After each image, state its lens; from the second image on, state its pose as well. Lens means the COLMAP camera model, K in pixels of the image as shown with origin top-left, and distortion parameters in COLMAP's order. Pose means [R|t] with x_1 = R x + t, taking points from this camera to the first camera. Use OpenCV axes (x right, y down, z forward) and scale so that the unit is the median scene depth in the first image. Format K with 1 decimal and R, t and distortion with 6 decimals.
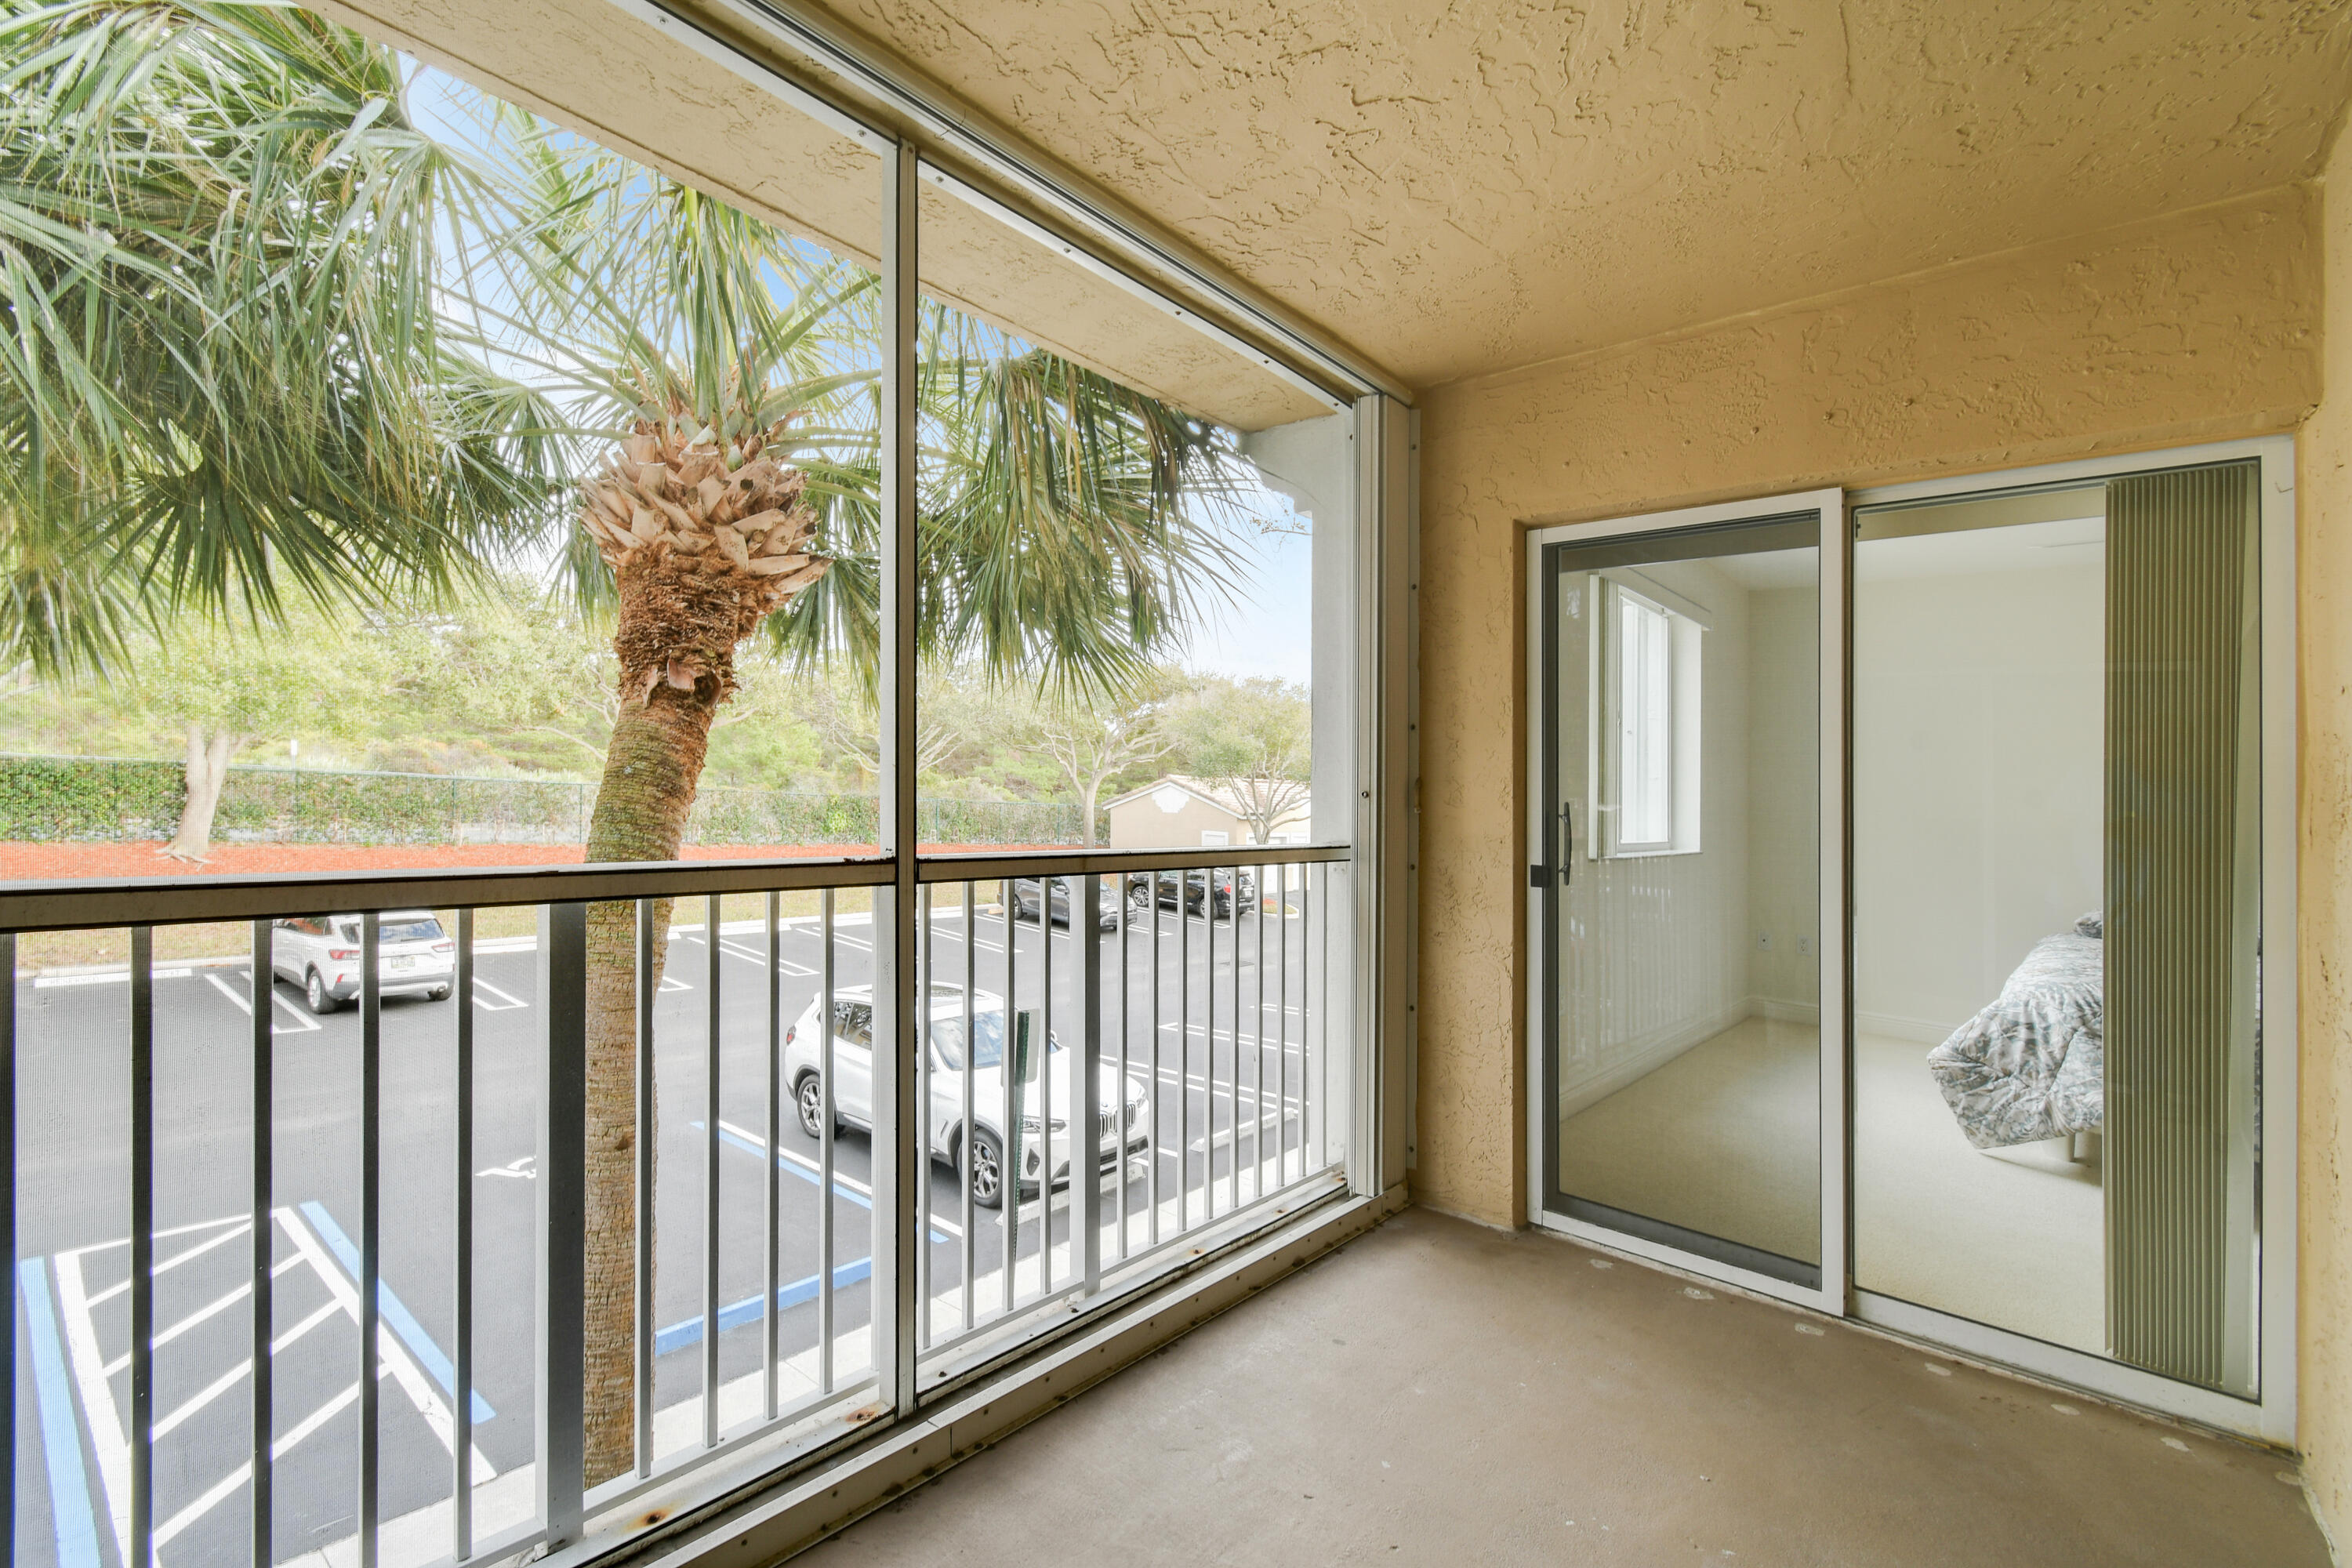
lens RADIAL K [[1053.7, 0, 1181.2], [0, 1053.7, 773.3], [0, 0, 1]] dist [0.006602, -0.001848]
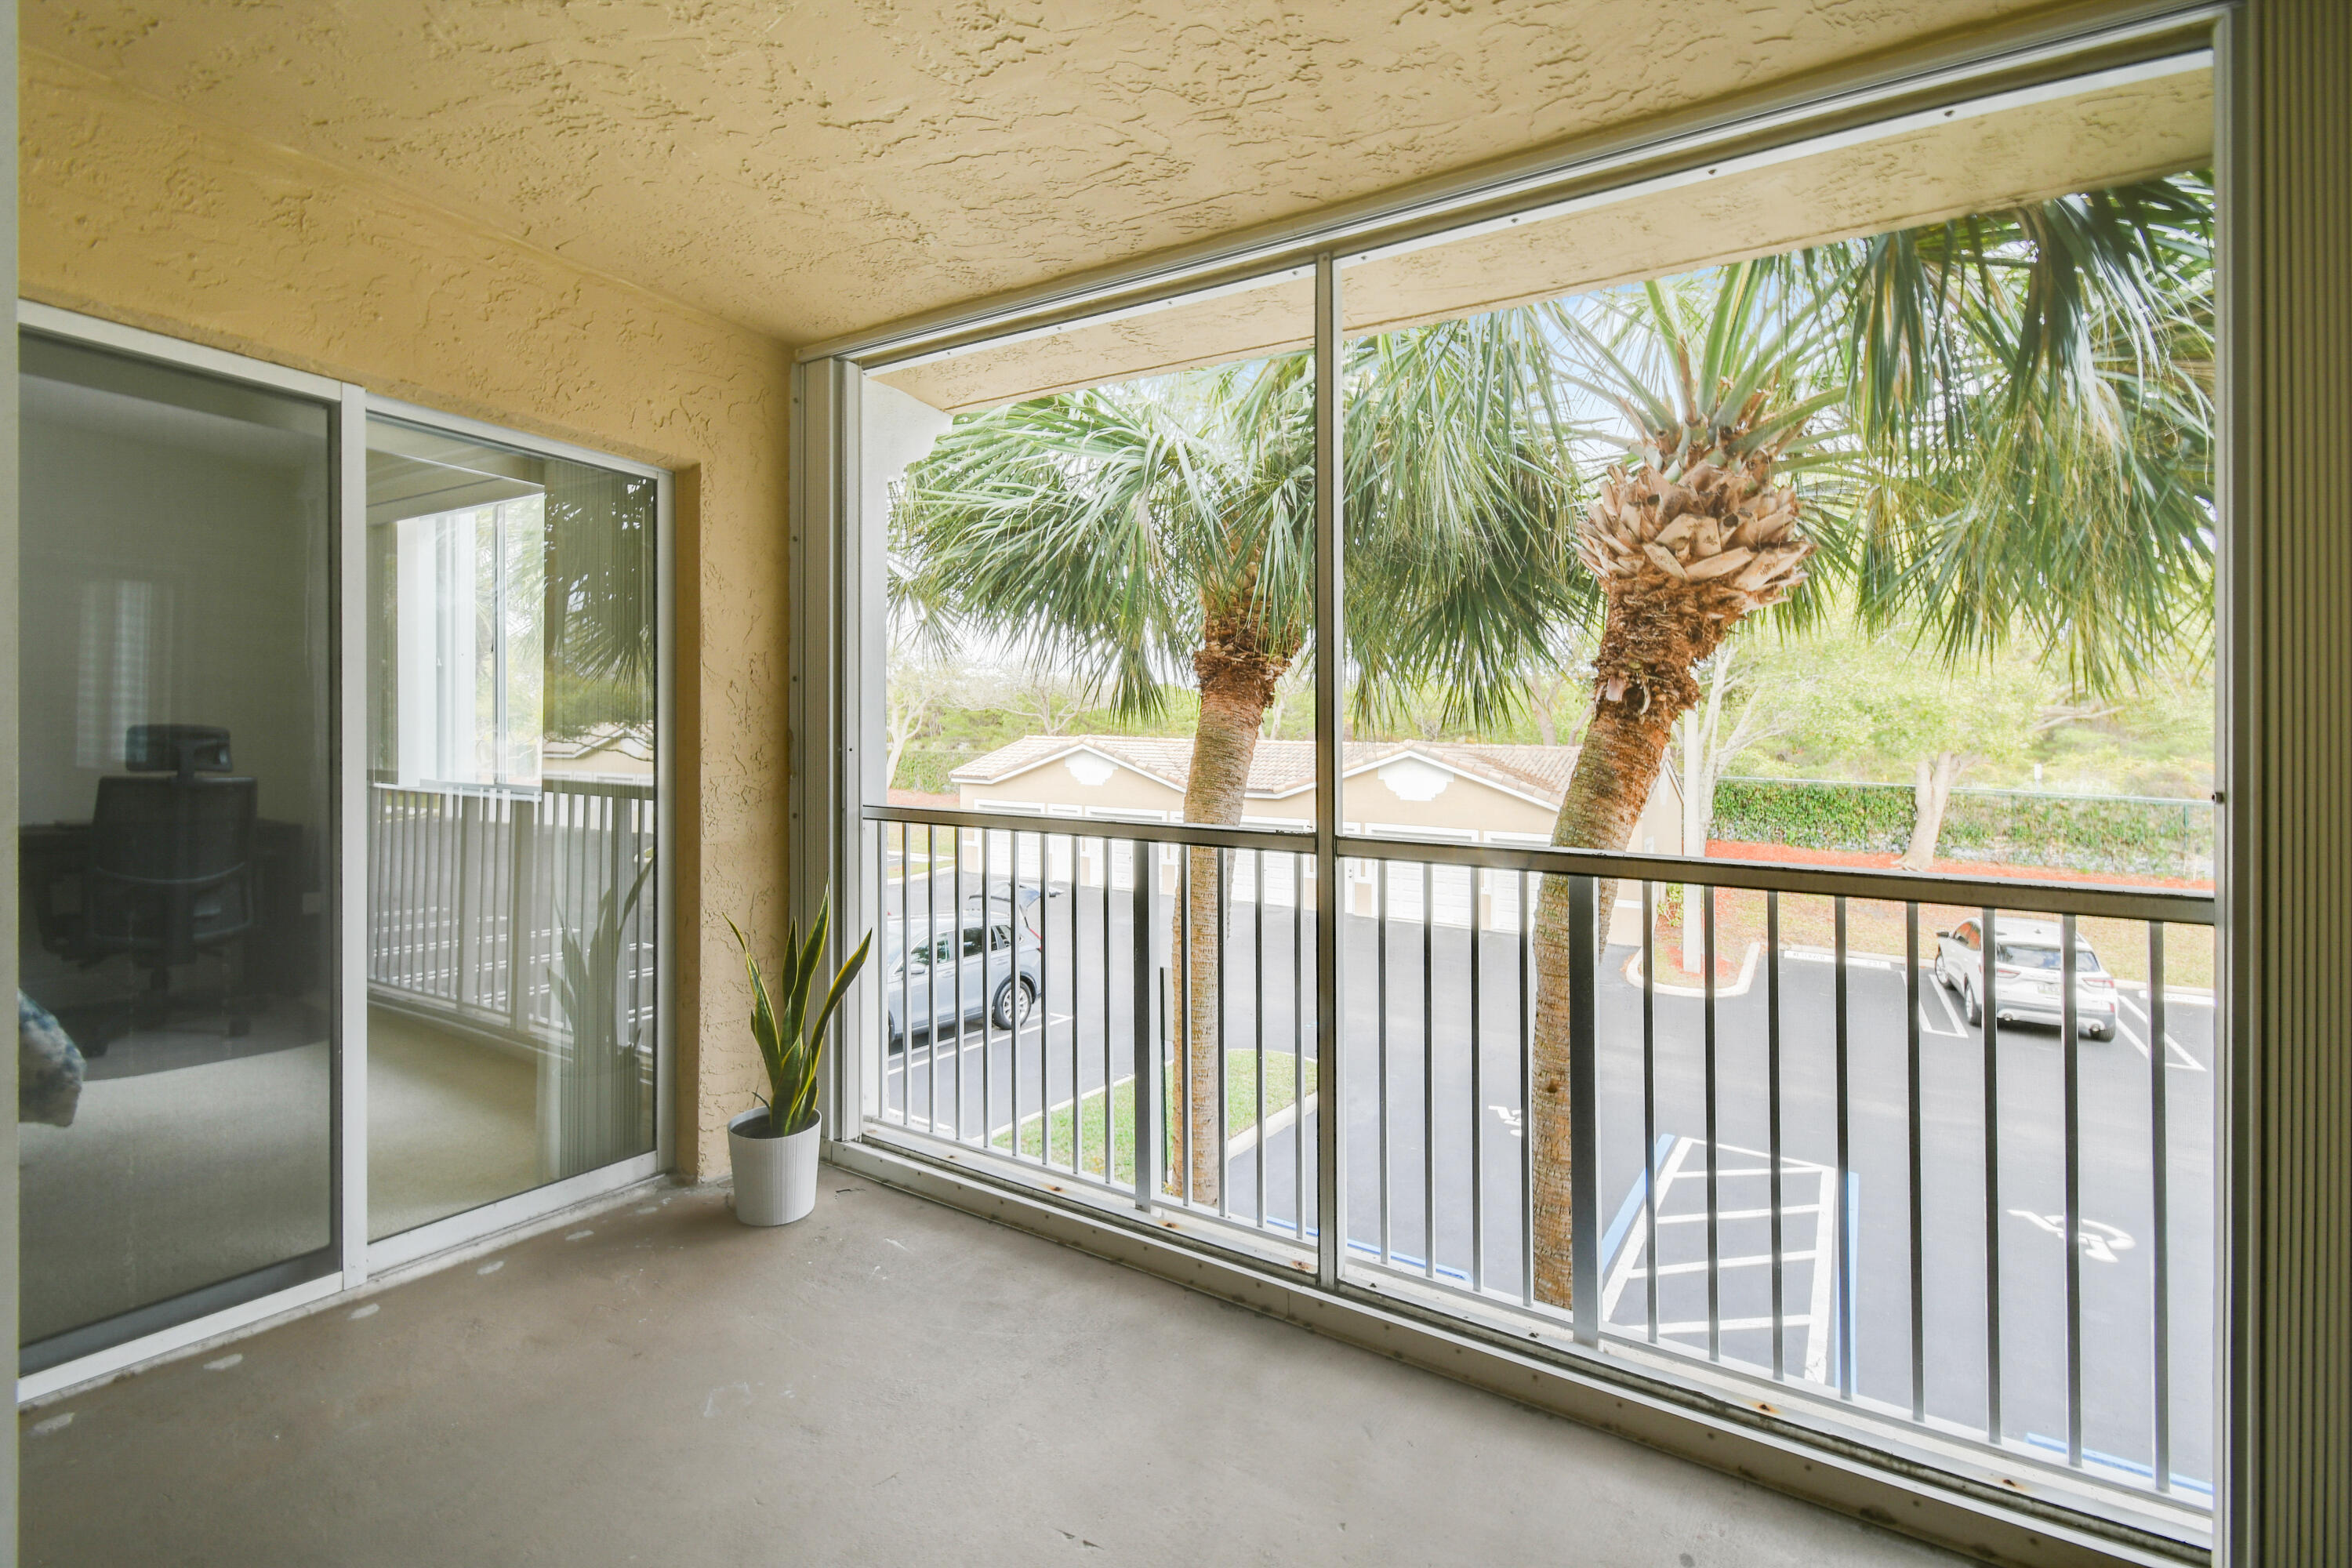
lens RADIAL K [[1053.7, 0, 1198.1], [0, 1053.7, 786.7], [0, 0, 1]] dist [0.006602, -0.001848]
pose [[0.164954, -0.007258, -0.986275, 0.123228], [-0.004729, 0.999956, -0.008149, 0.004815], [0.986290, 0.006008, 0.164912, 0.086993]]
